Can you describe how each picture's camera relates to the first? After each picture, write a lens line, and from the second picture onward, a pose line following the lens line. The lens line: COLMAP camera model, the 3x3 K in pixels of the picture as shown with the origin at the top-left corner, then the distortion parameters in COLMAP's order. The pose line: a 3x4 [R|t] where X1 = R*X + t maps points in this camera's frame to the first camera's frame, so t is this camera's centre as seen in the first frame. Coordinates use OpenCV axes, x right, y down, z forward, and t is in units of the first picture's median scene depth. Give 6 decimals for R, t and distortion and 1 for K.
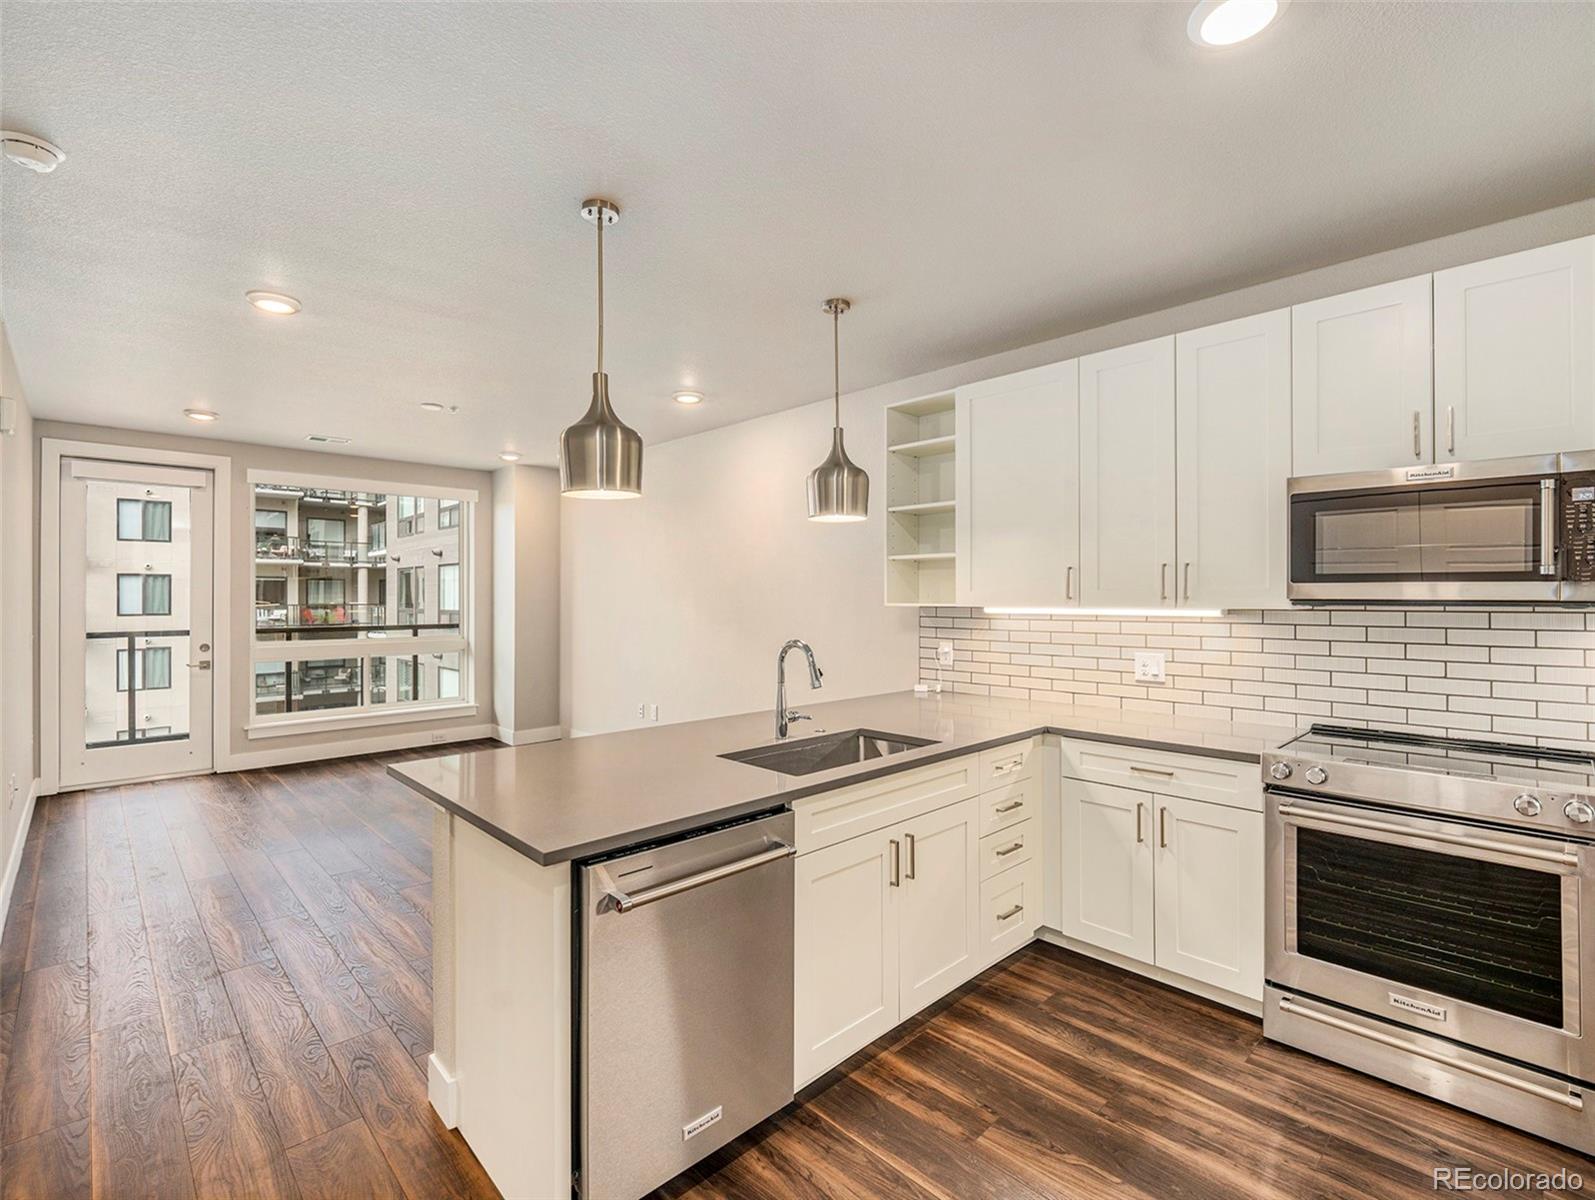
lens RADIAL K [[737.6, 0, 787.9], [0, 737.6, 587.2], [0, 0, 1]] dist [-0.009583, -0.003405]
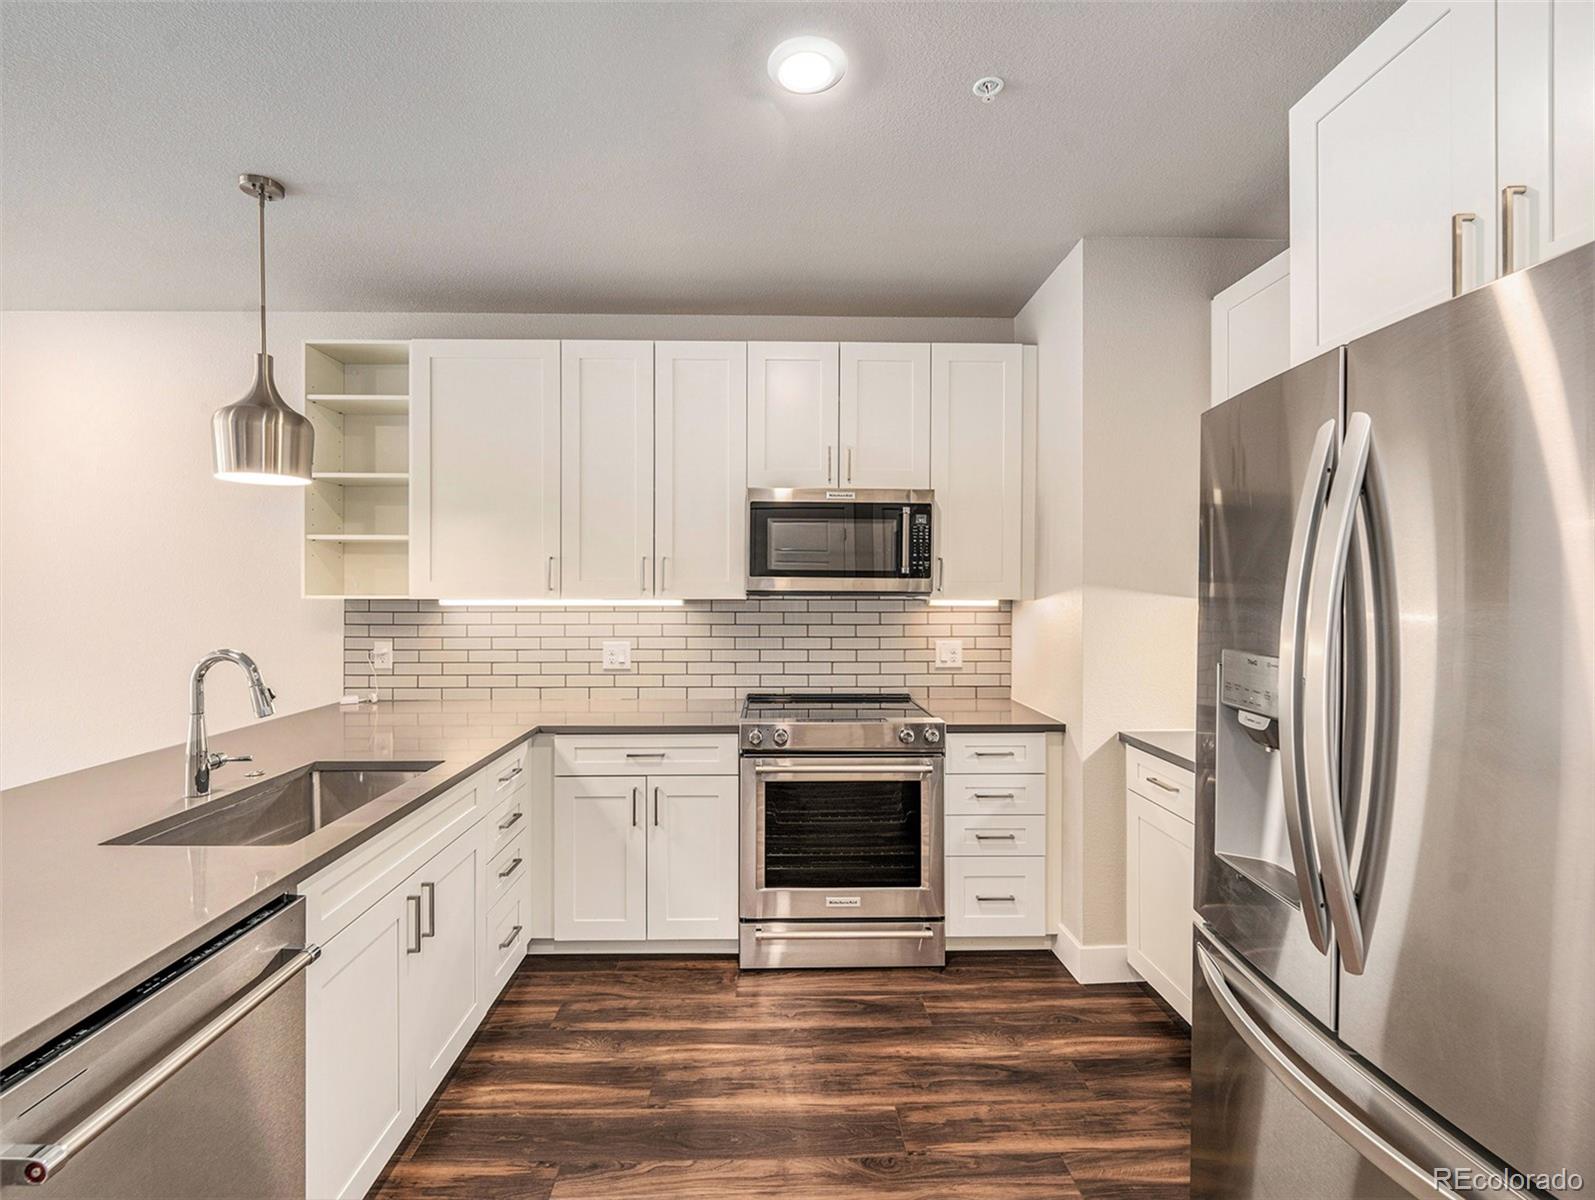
lens RADIAL K [[737.6, 0, 799.5], [0, 737.6, 587.8], [0, 0, 1]] dist [-0.009583, -0.003405]
pose [[0.670565, 0.002484, 0.741847, -0.112755], [-0.012312, 0.999894, 0.007781, 0.001671], [-0.741749, -0.014352, 0.670524, 0.118072]]
